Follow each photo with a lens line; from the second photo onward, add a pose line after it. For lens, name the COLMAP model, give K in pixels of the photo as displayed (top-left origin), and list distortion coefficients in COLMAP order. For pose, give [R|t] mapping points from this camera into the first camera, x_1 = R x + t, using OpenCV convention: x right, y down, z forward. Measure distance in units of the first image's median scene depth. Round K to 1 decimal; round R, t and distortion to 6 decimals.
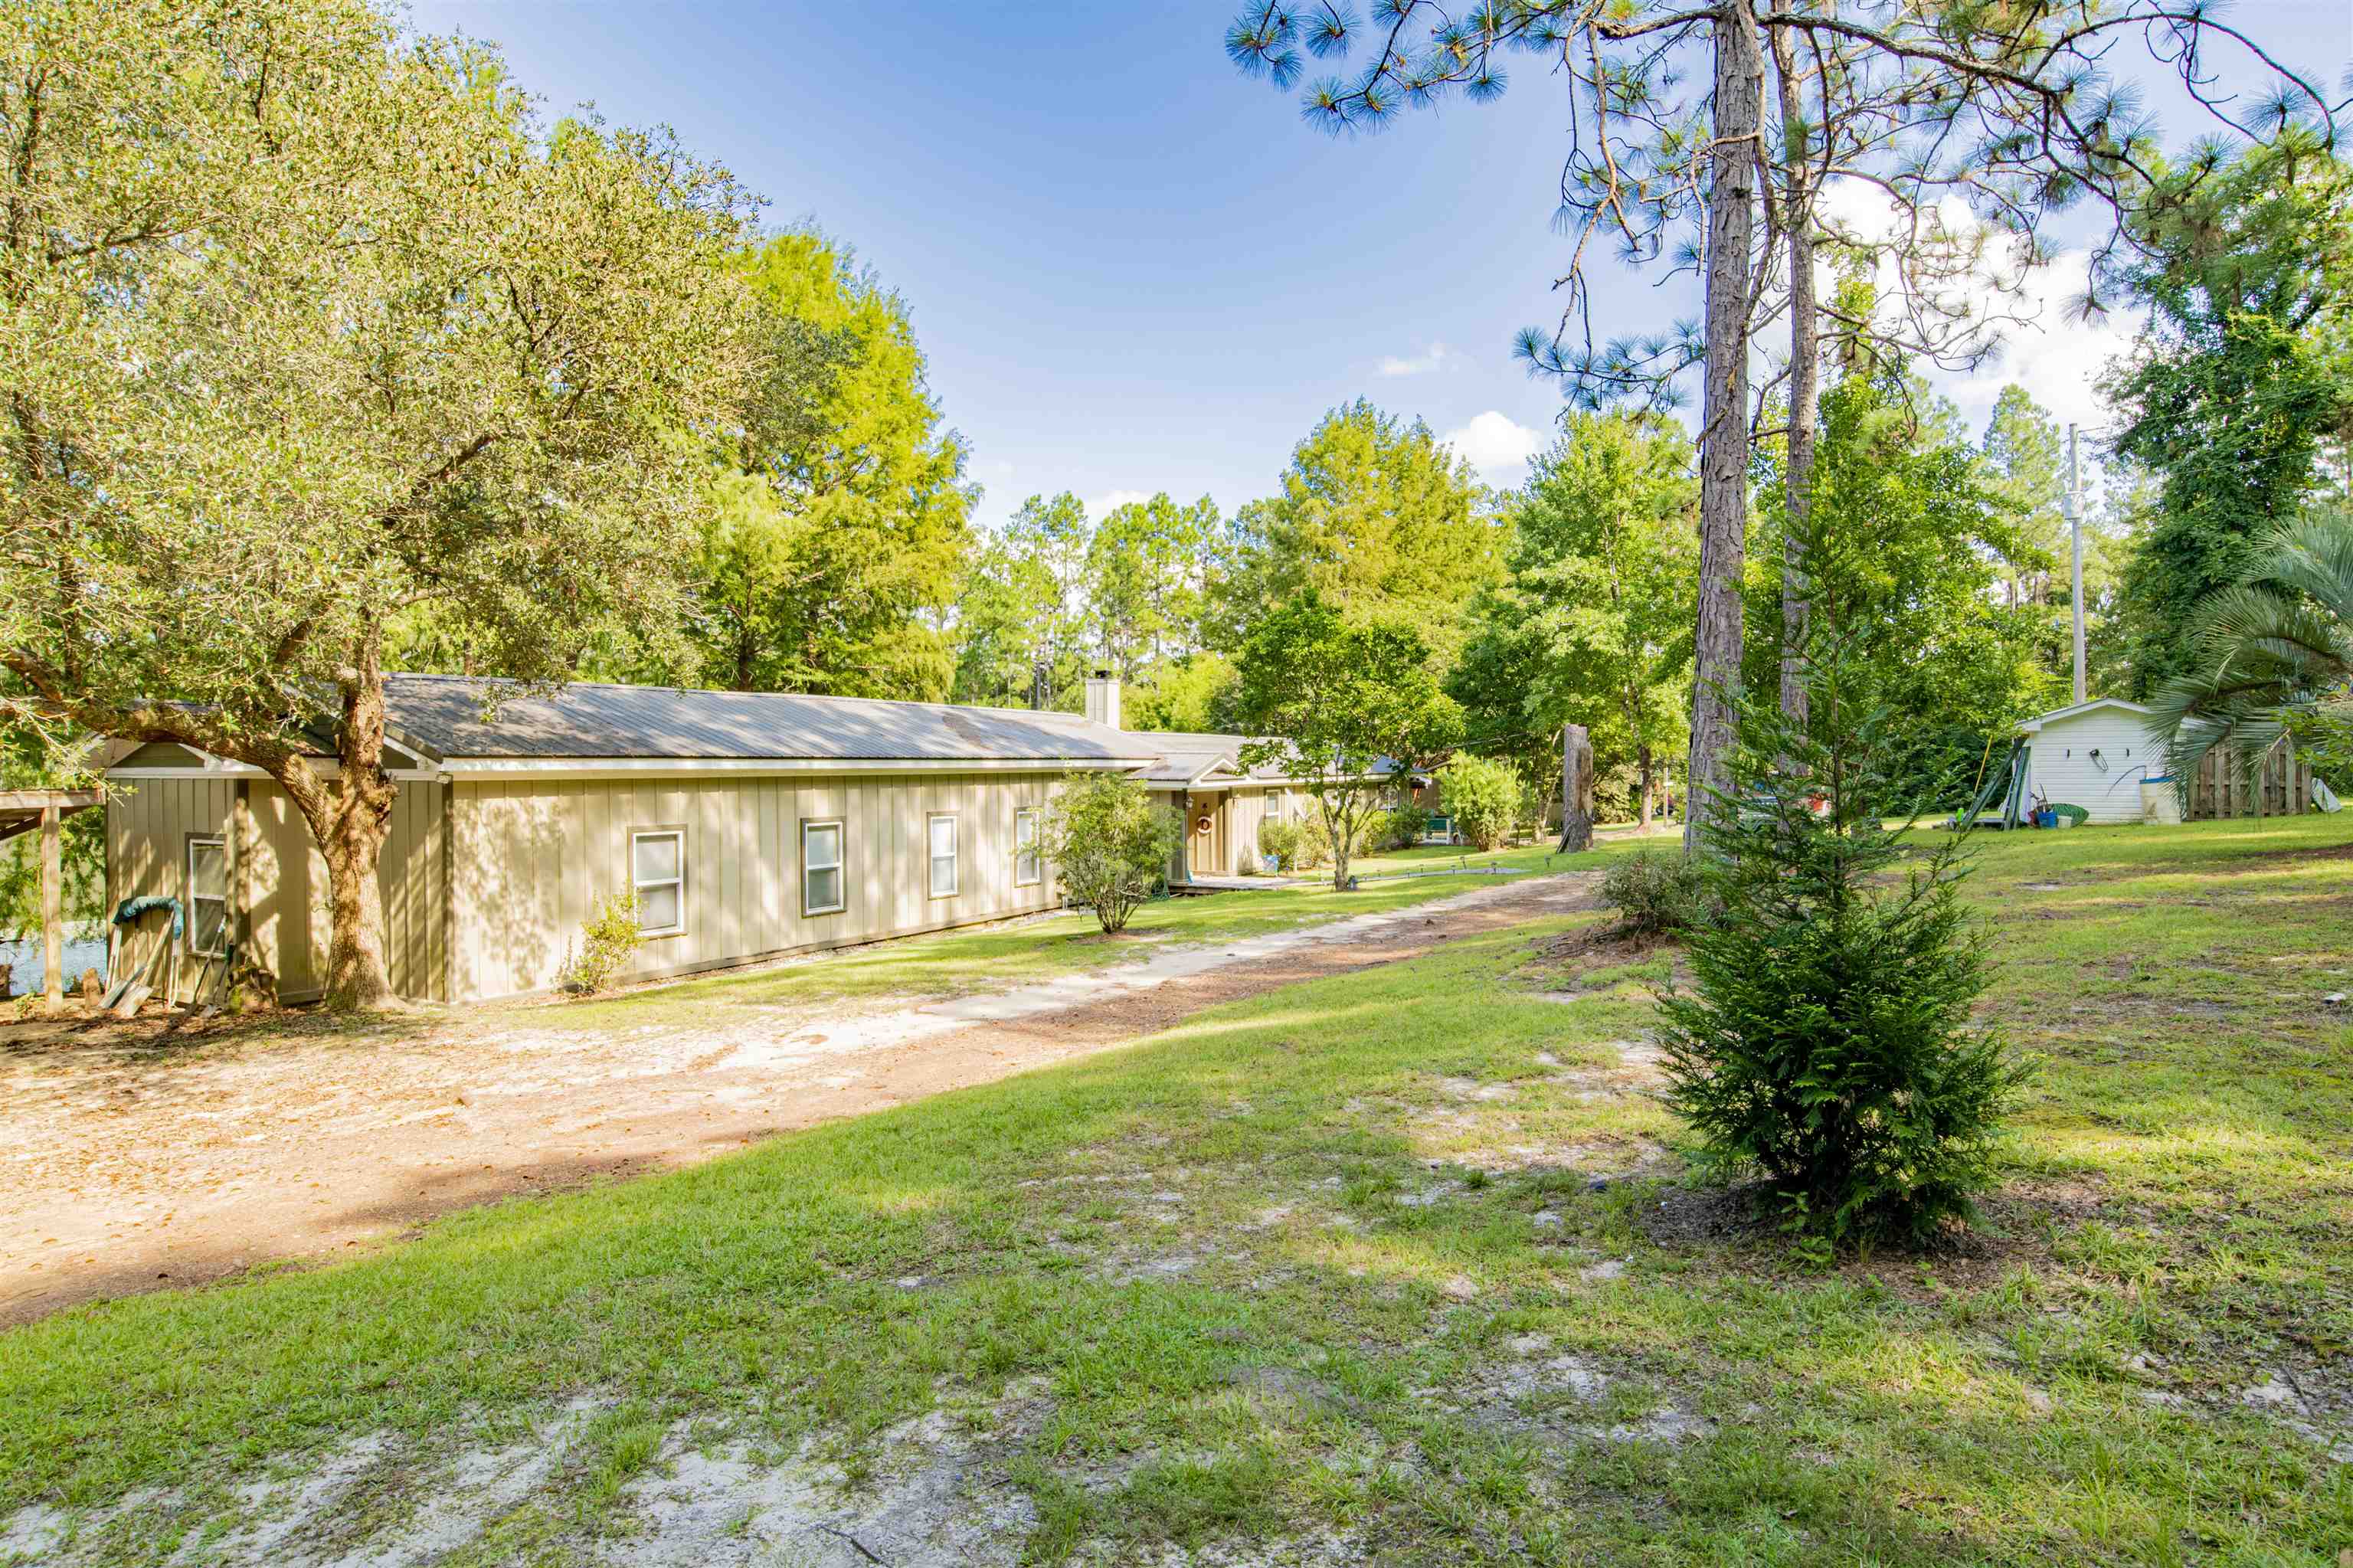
lens RADIAL K [[1318.4, 0, 1188.3], [0, 1318.4, 780.9], [0, 0, 1]] dist [-0.066265, 0.032500]
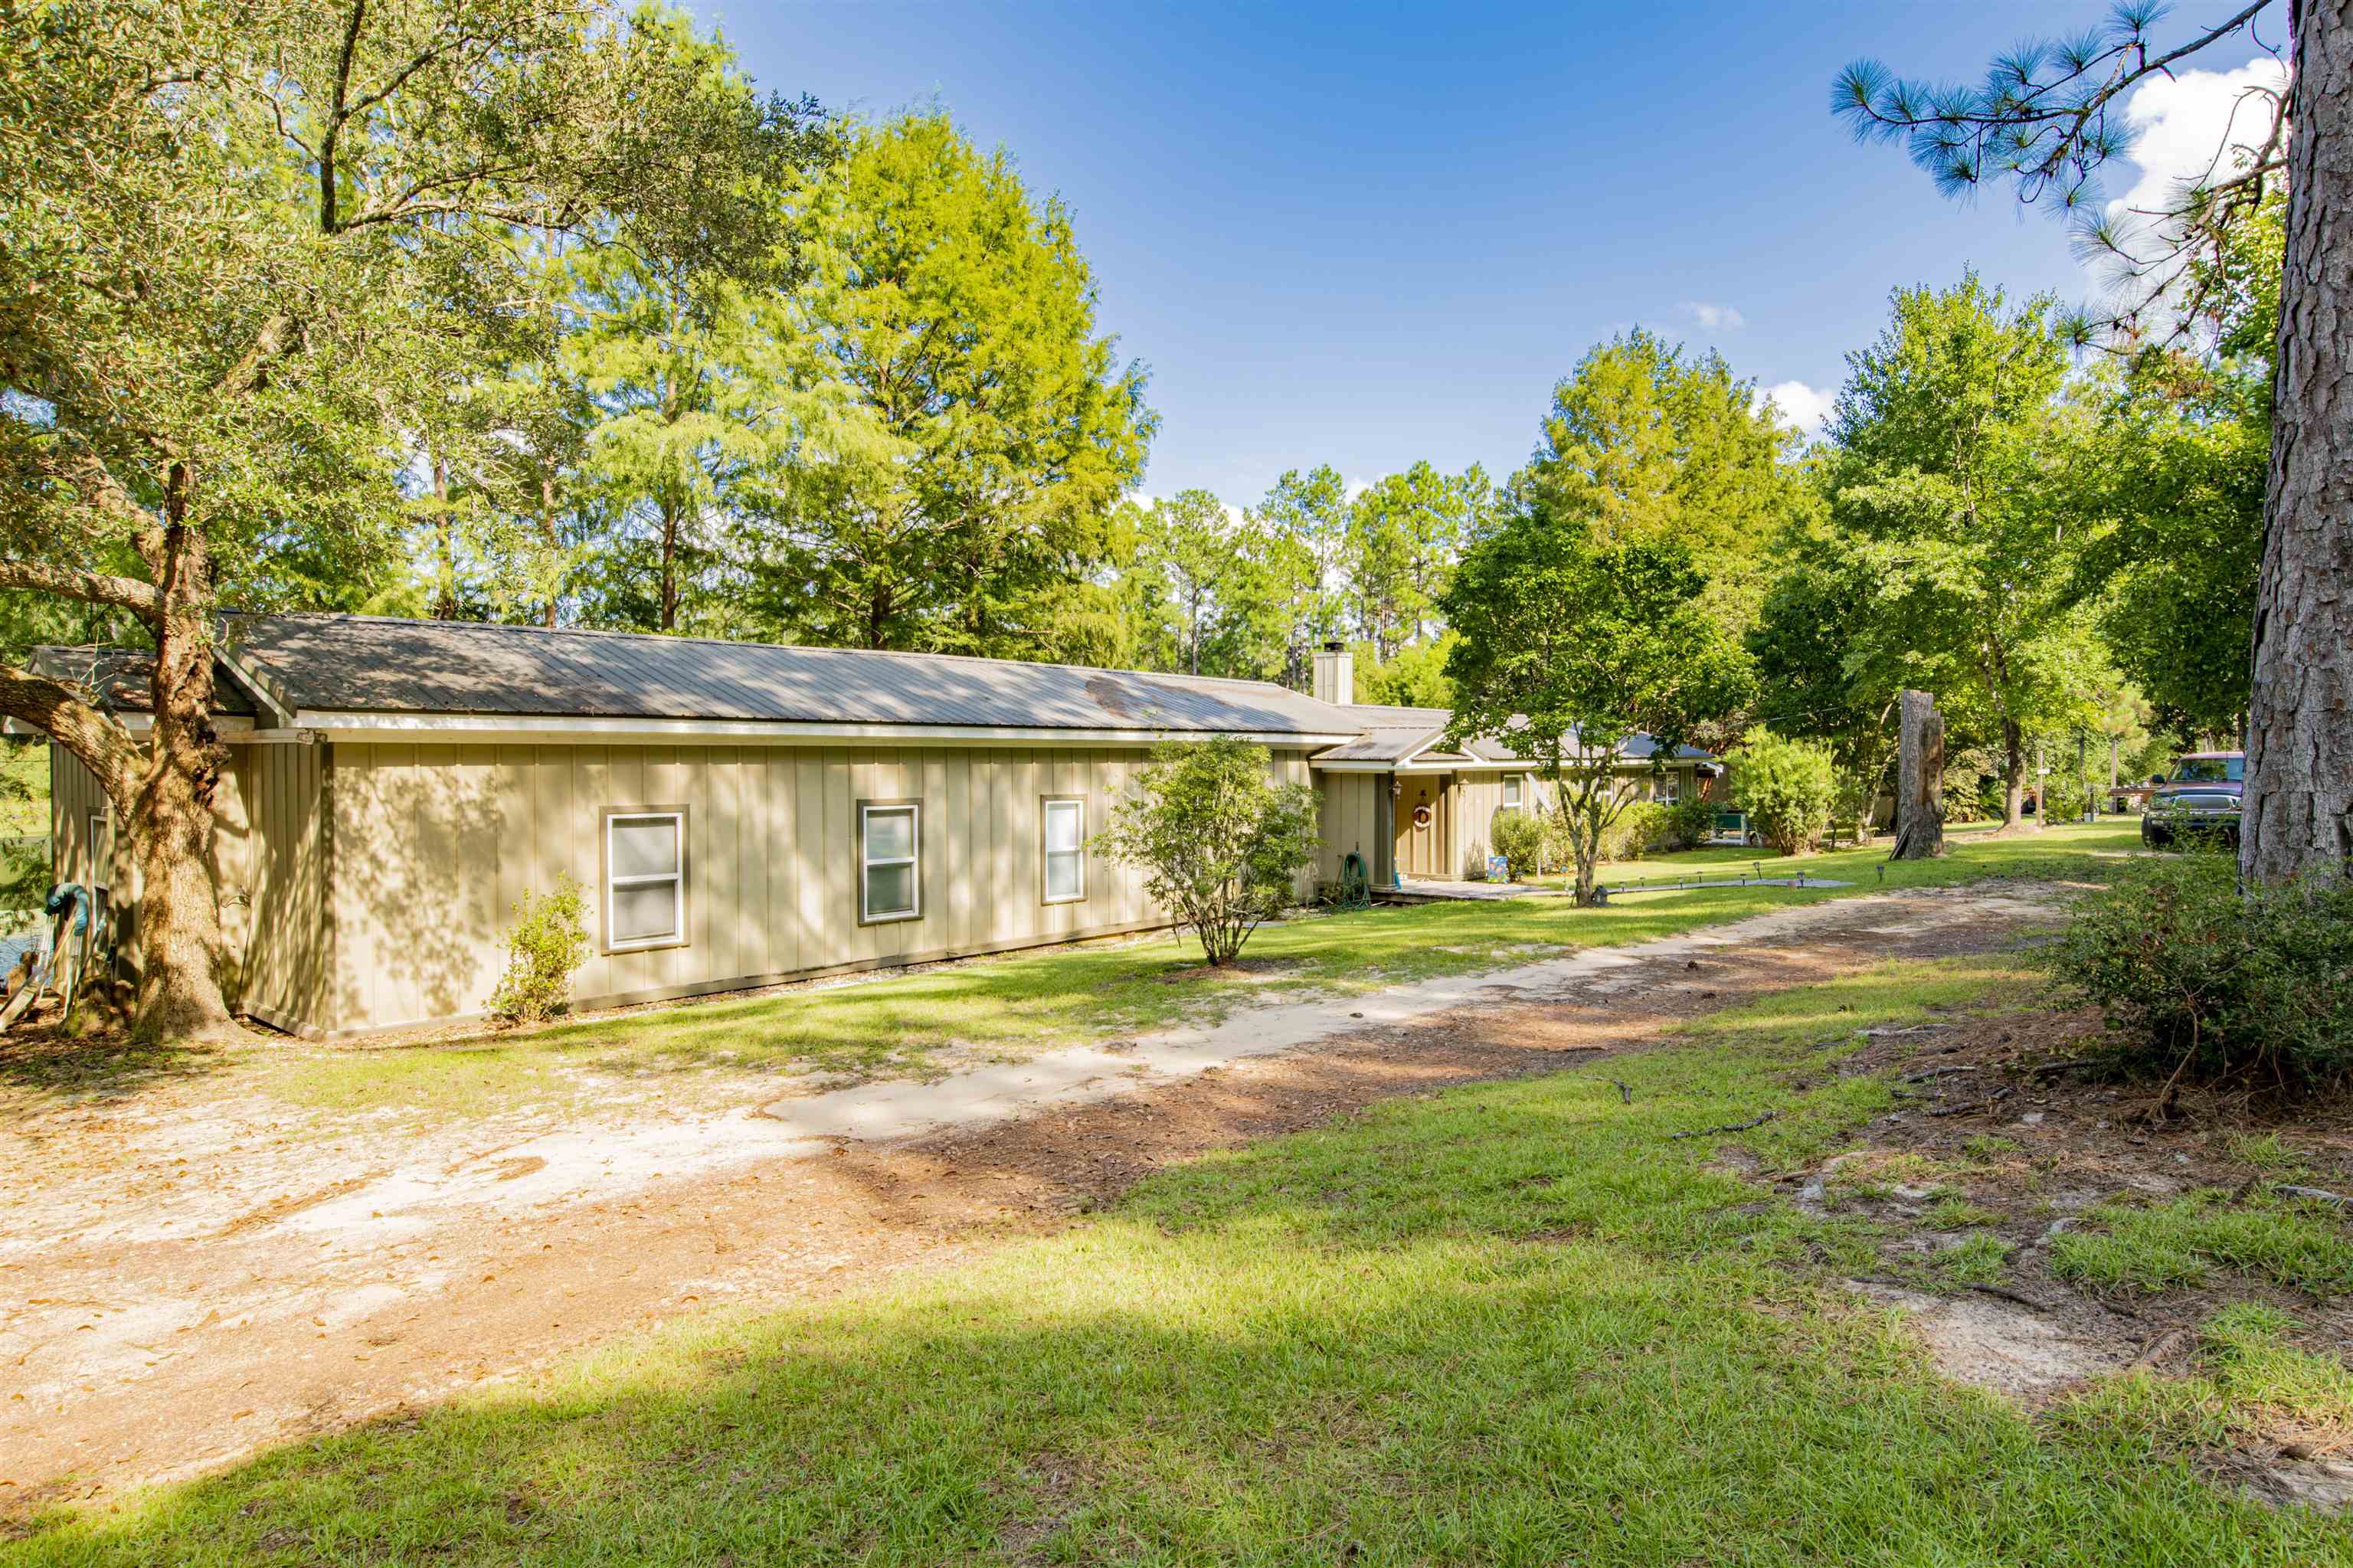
lens RADIAL K [[1318.4, 0, 1188.3], [0, 1318.4, 780.9], [0, 0, 1]] dist [-0.066265, 0.032500]
pose [[0.977313, 0.005982, -0.211718, 0.053443], [-0.005048, 0.999975, 0.004949, 0.009875], [0.211742, -0.003768, 0.977318, 0.223866]]
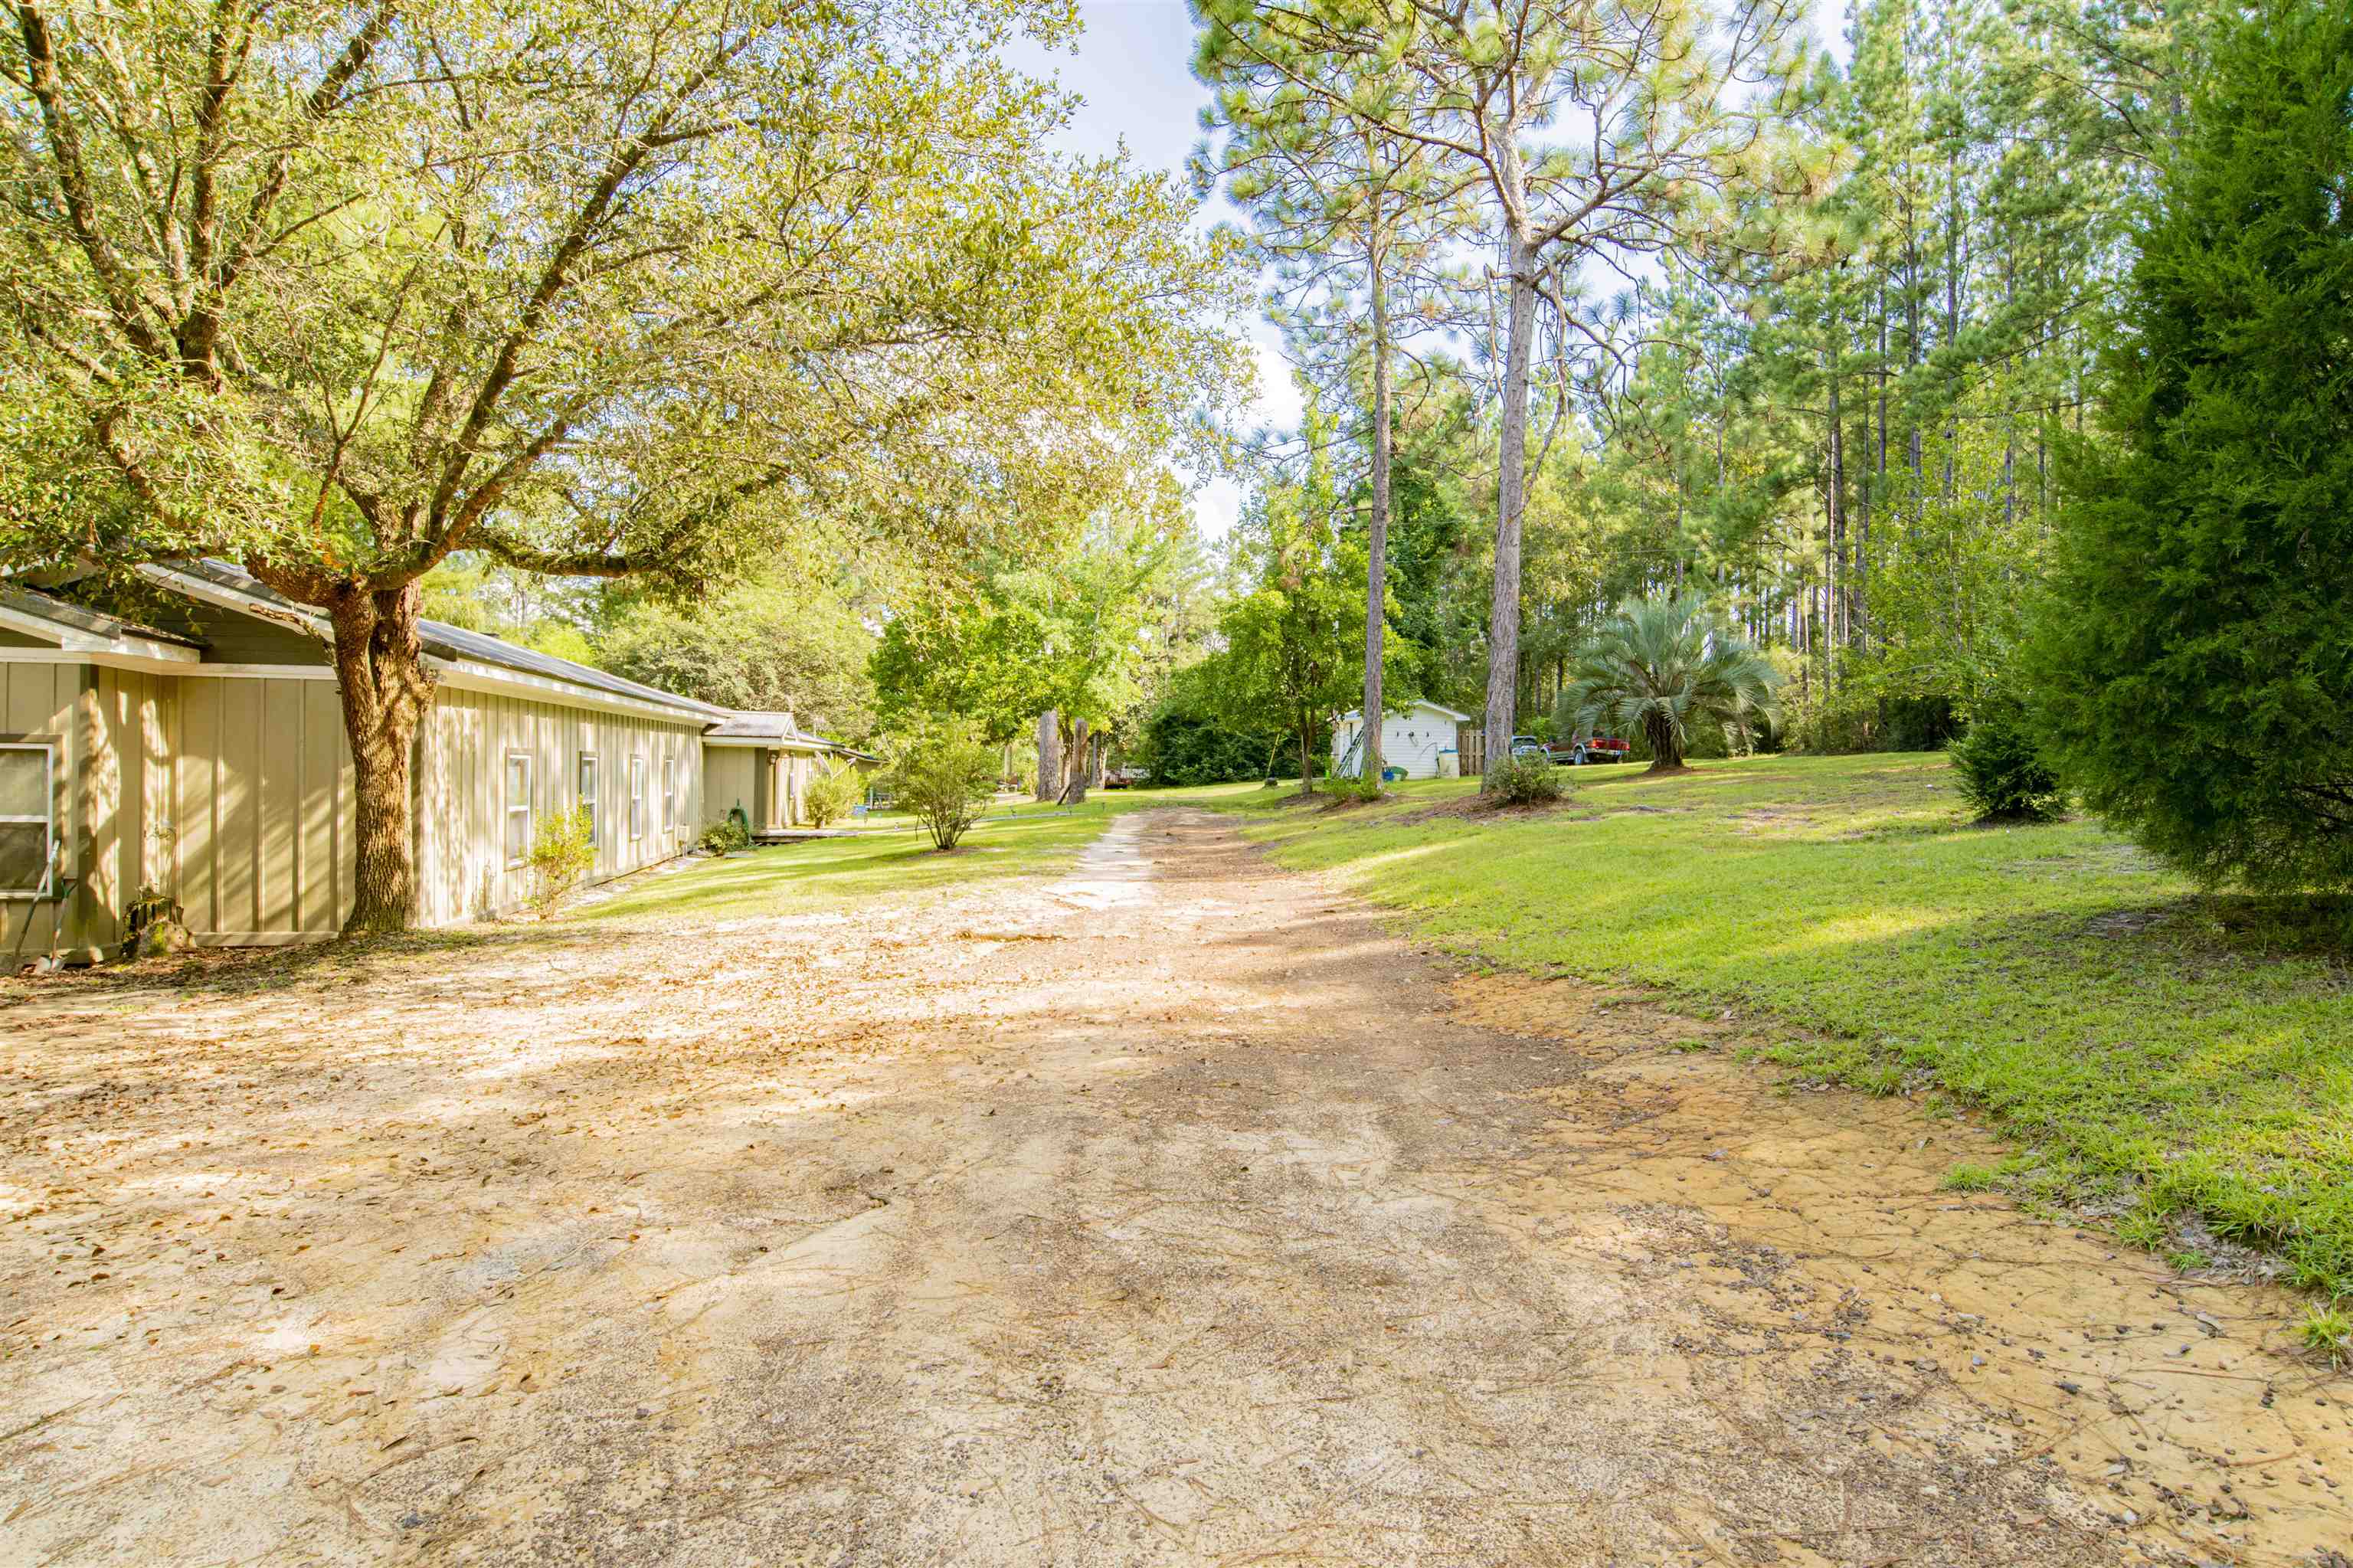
lens RADIAL K [[1204.4, 0, 1190.9], [0, 1204.4, 776.5], [0, 0, 1]] dist [-0.072566, 0.031093]
pose [[0.771714, 0.012681, 0.635843, -0.415680], [-0.009455, 0.999919, -0.008467, 0.041682], [-0.635899, 0.000522, 0.771772, 0.023296]]
